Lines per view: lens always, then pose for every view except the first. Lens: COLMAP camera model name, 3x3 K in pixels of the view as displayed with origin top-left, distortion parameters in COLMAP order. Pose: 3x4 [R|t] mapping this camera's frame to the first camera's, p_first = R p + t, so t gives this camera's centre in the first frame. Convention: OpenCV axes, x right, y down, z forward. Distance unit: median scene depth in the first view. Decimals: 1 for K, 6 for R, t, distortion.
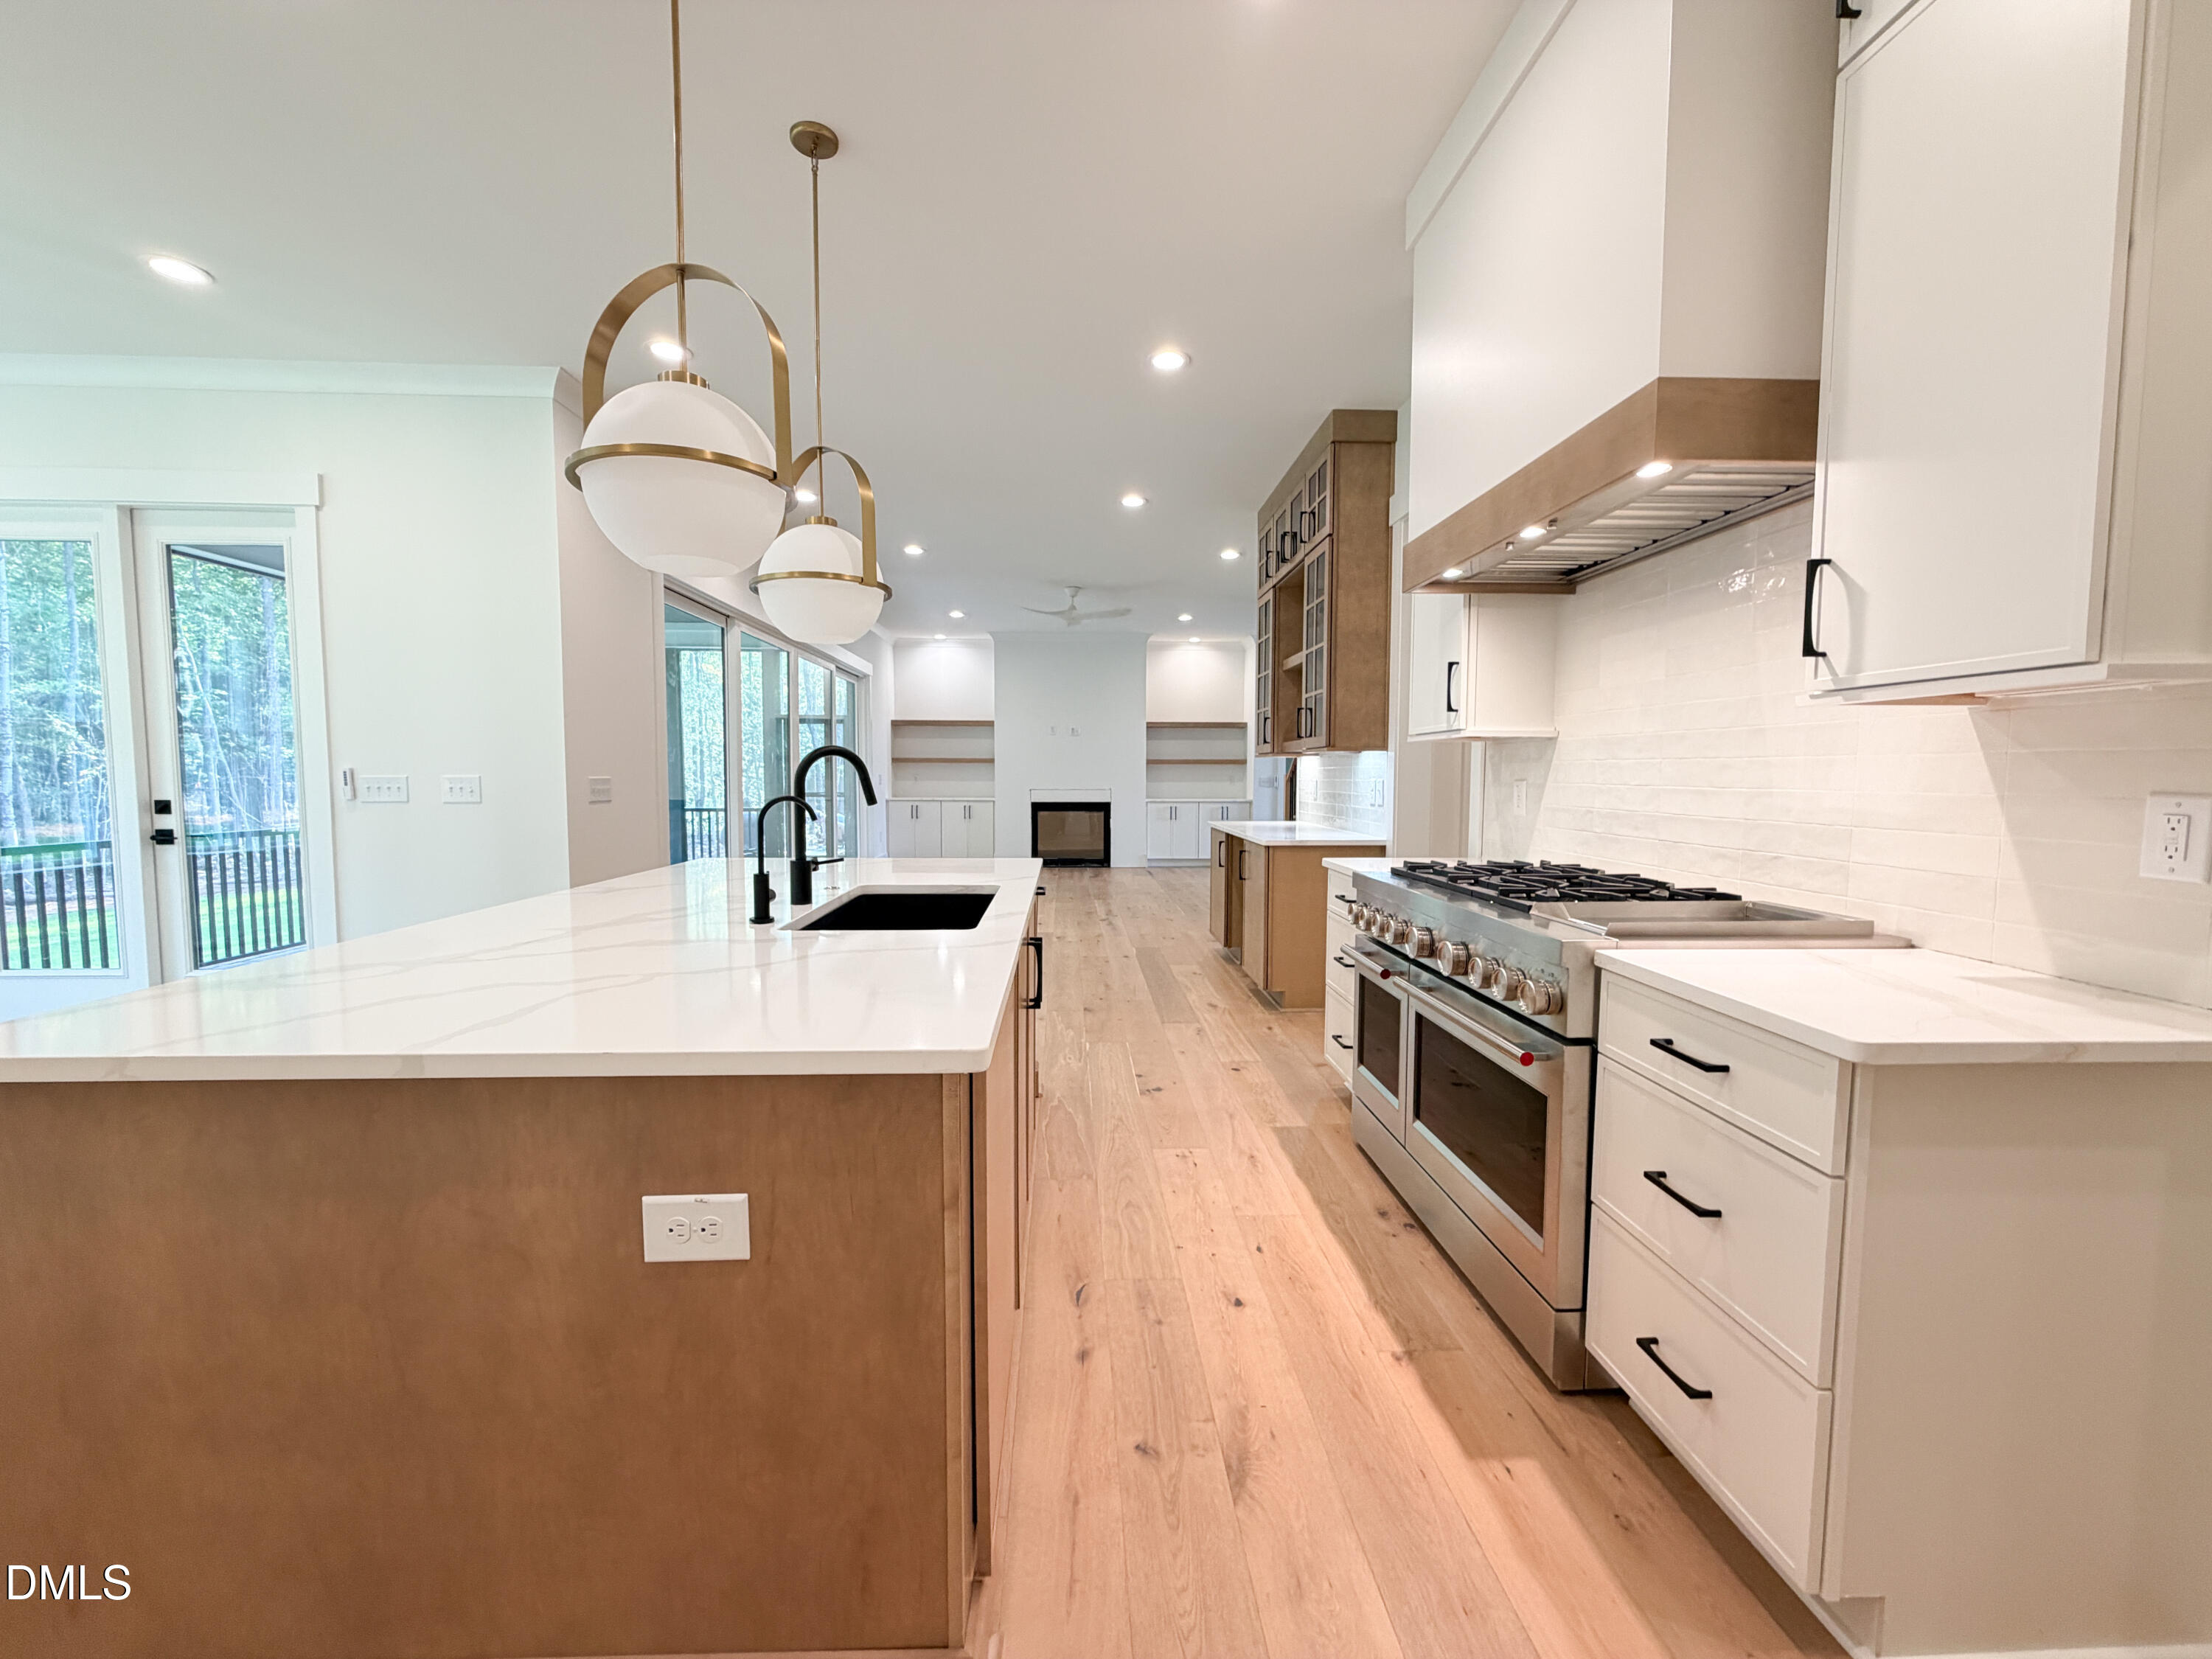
lens RADIAL K [[882.1, 0, 1101.2], [0, 882.1, 830.0], [0, 0, 1]] dist [-0.000716, 0.000173]
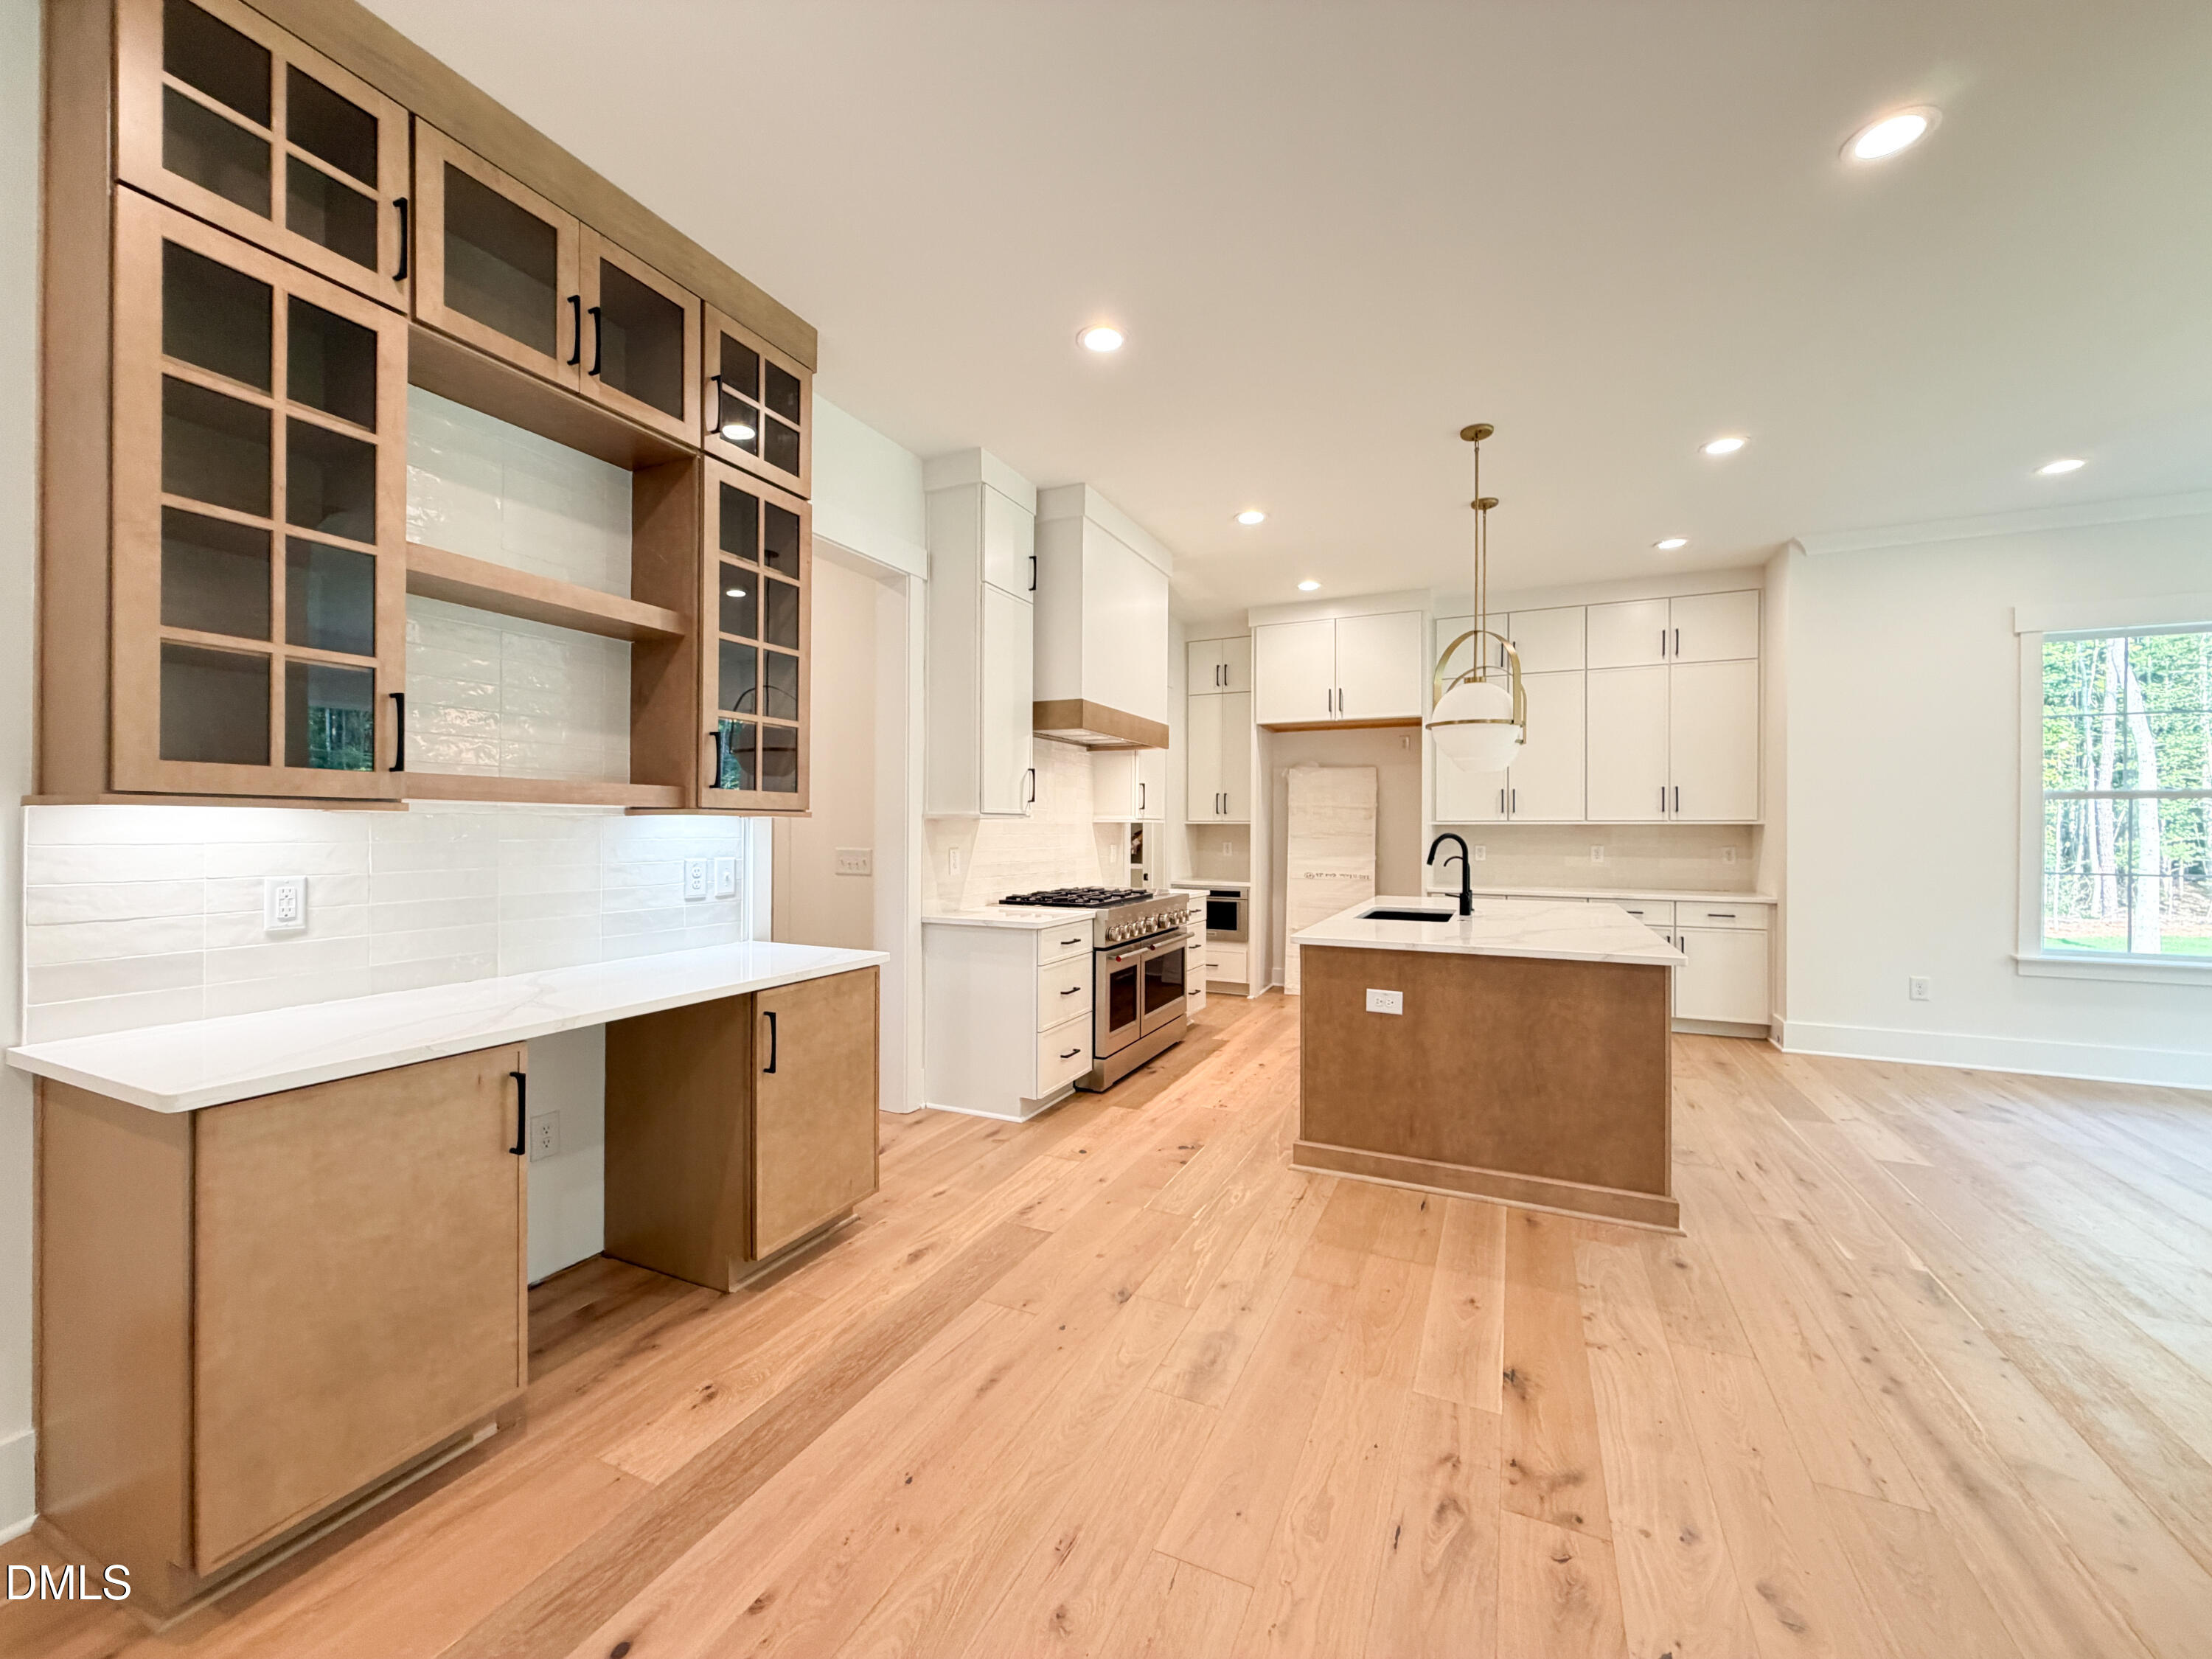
lens RADIAL K [[882.1, 0, 1100.3], [0, 882.1, 828.2], [0, 0, 1]] dist [-0.000716, 0.000173]
pose [[-0.887220, -0.006638, 0.461299, -0.168734], [0.022310, 0.998109, 0.057272, -0.076199], [-0.460807, 0.061104, -0.885394, 0.993452]]
